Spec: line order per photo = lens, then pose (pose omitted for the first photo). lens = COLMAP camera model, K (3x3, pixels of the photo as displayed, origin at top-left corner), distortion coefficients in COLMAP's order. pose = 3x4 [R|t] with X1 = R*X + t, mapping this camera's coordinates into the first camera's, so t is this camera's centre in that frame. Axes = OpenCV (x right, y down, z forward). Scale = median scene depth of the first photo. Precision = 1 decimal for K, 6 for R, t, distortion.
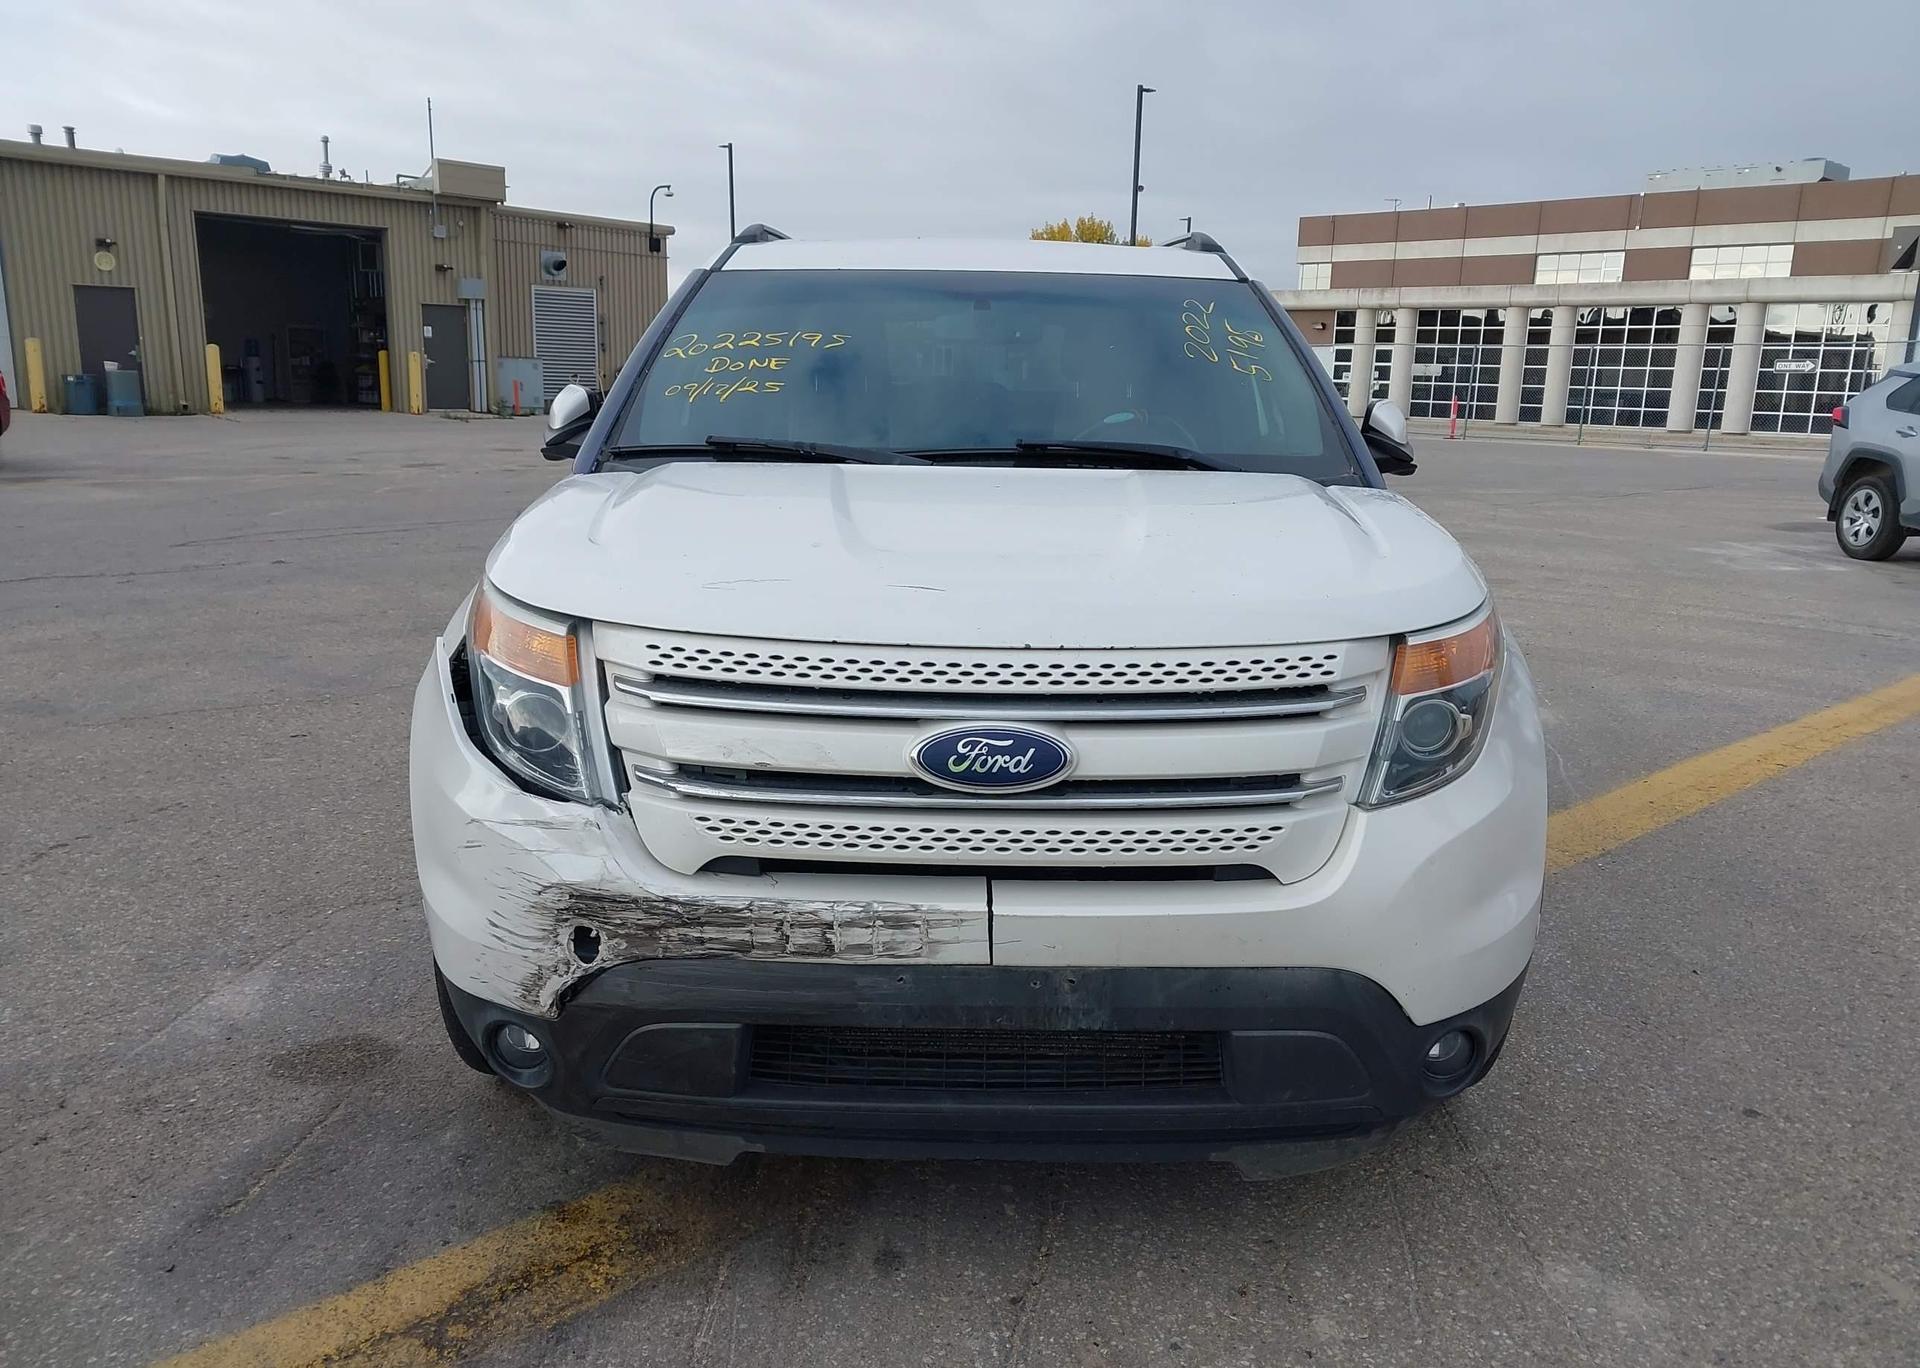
lens RADIAL K [[1550.4, 0, 949.7], [0, 1550.4, 702.7], [0, 0, 1]] dist [0.029456, -0.041029]
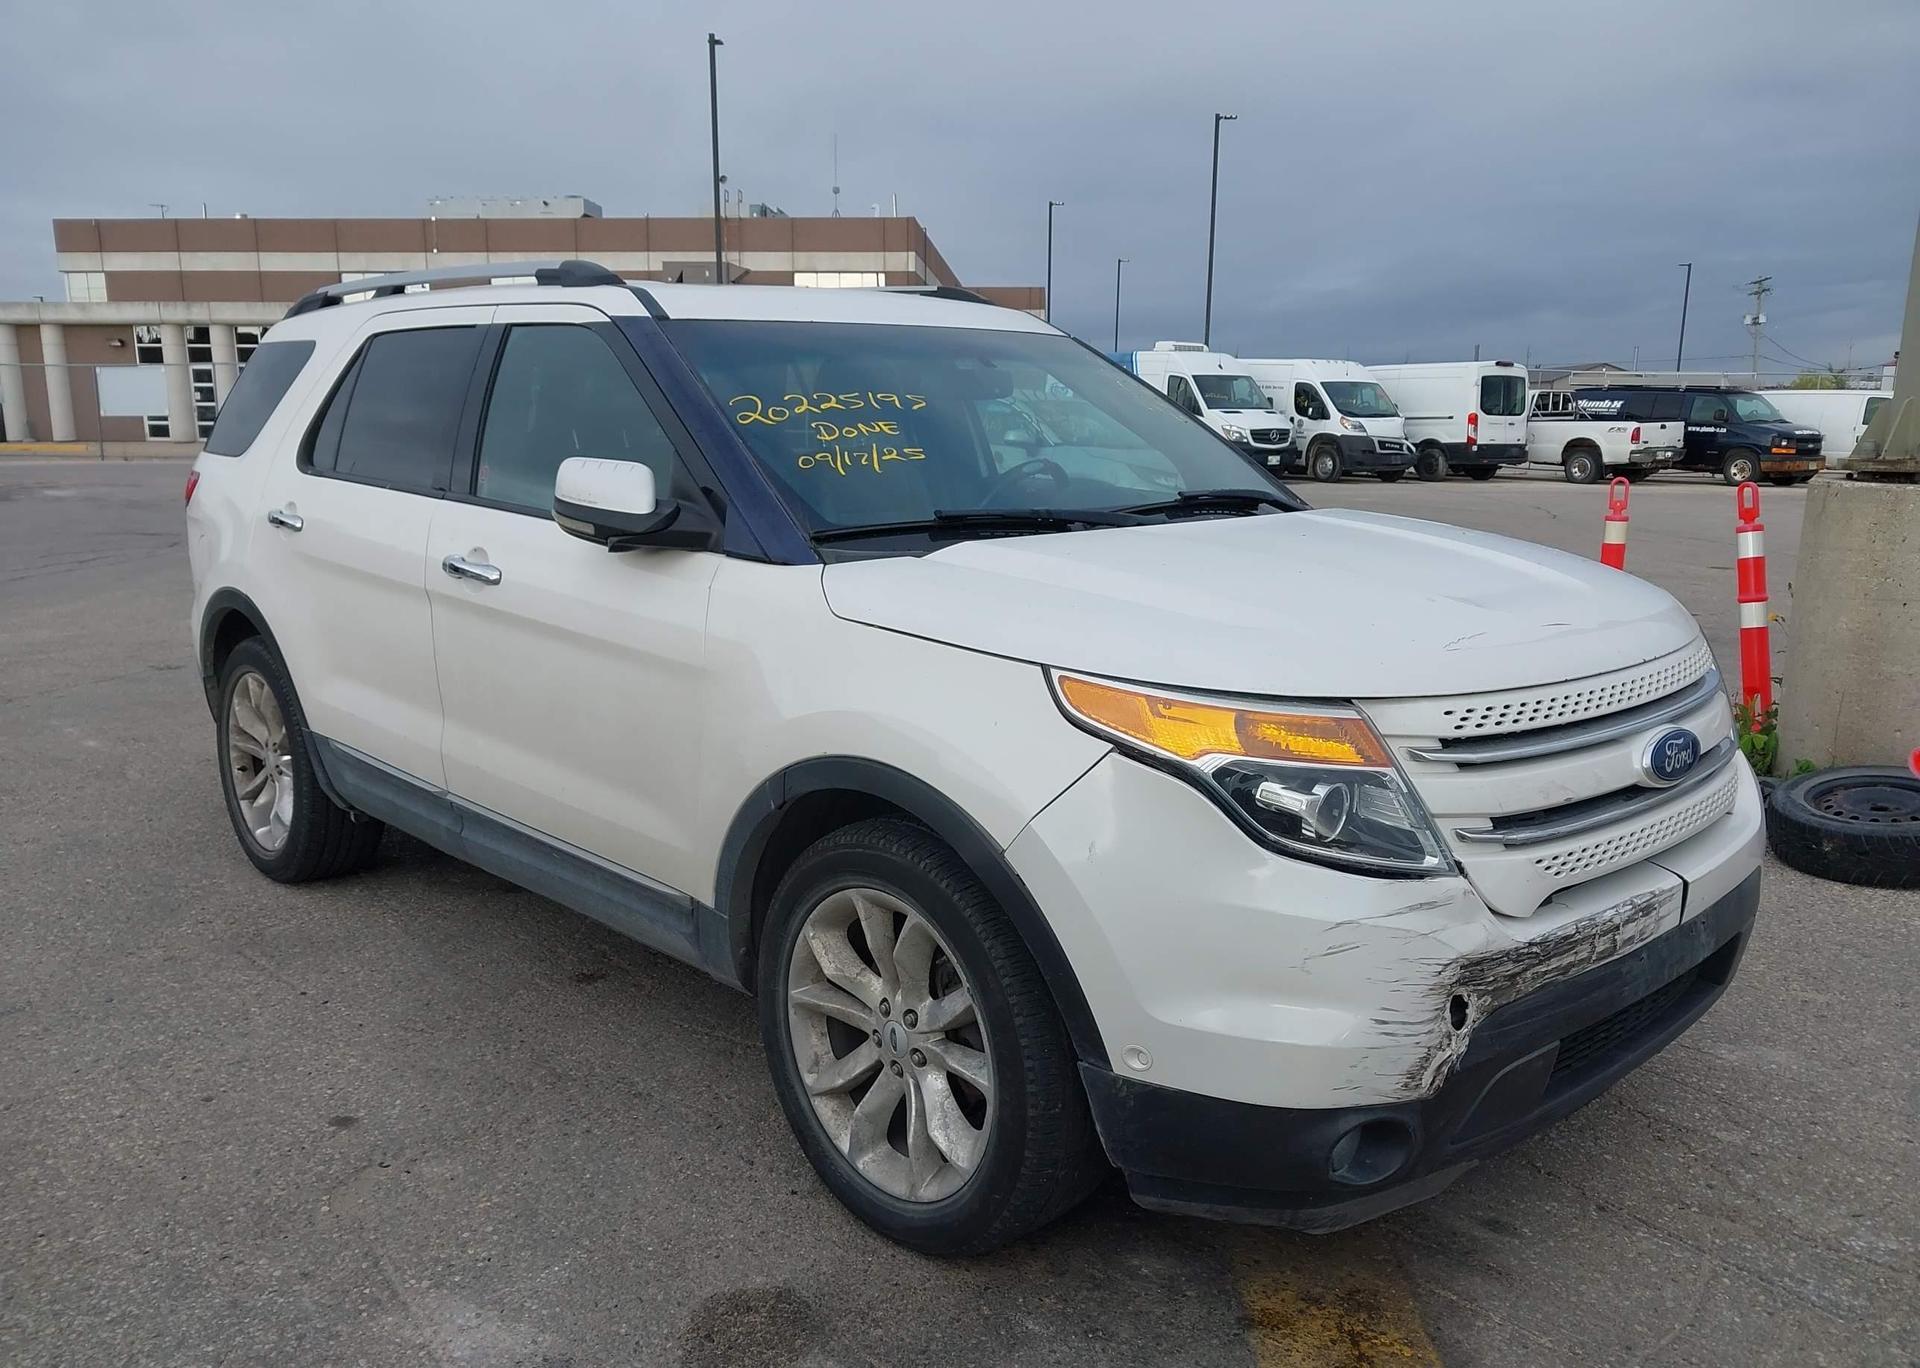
lens RADIAL K [[1550.4, 0, 961.7], [0, 1550.4, 708.5], [0, 0, 1]] dist [0.029456, -0.041029]
pose [[0.715952, -0.154151, 0.680918, -0.084258], [0.158220, 0.985768, 0.056805, -0.011132], [-0.679984, 0.067066, 0.730153, 0.034731]]
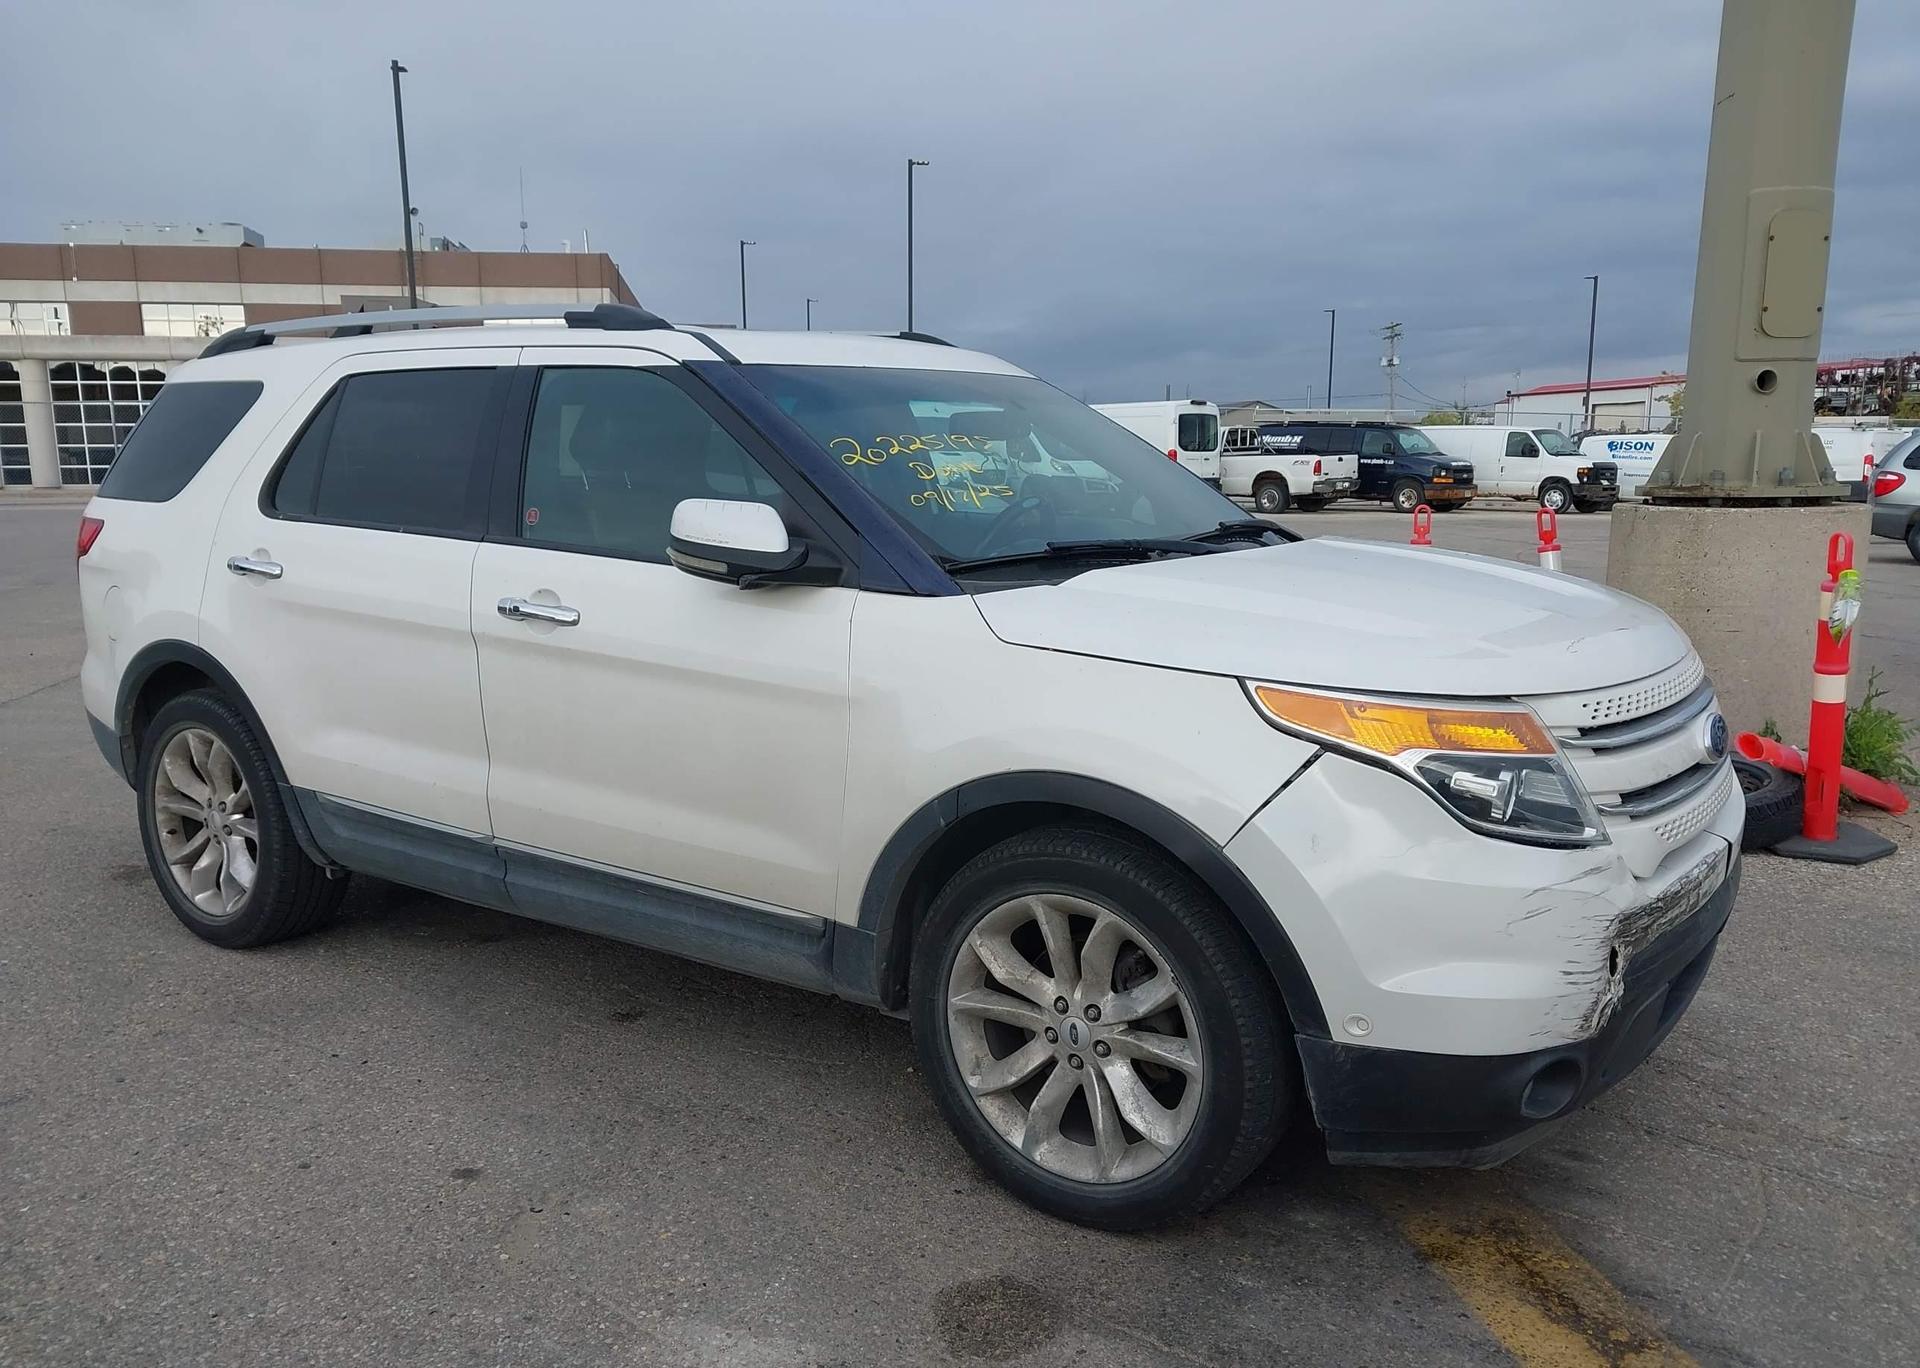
lens RADIAL K [[1550.4, 0, 966.3], [0, 1550.4, 699.3], [0, 0, 1]] dist [0.029456, -0.041029]
pose [[0.555170, -0.159808, 0.816240, -0.107831], [0.187318, 0.980179, 0.064499, -0.015590], [-0.810369, 0.117089, 0.574101, 0.051934]]
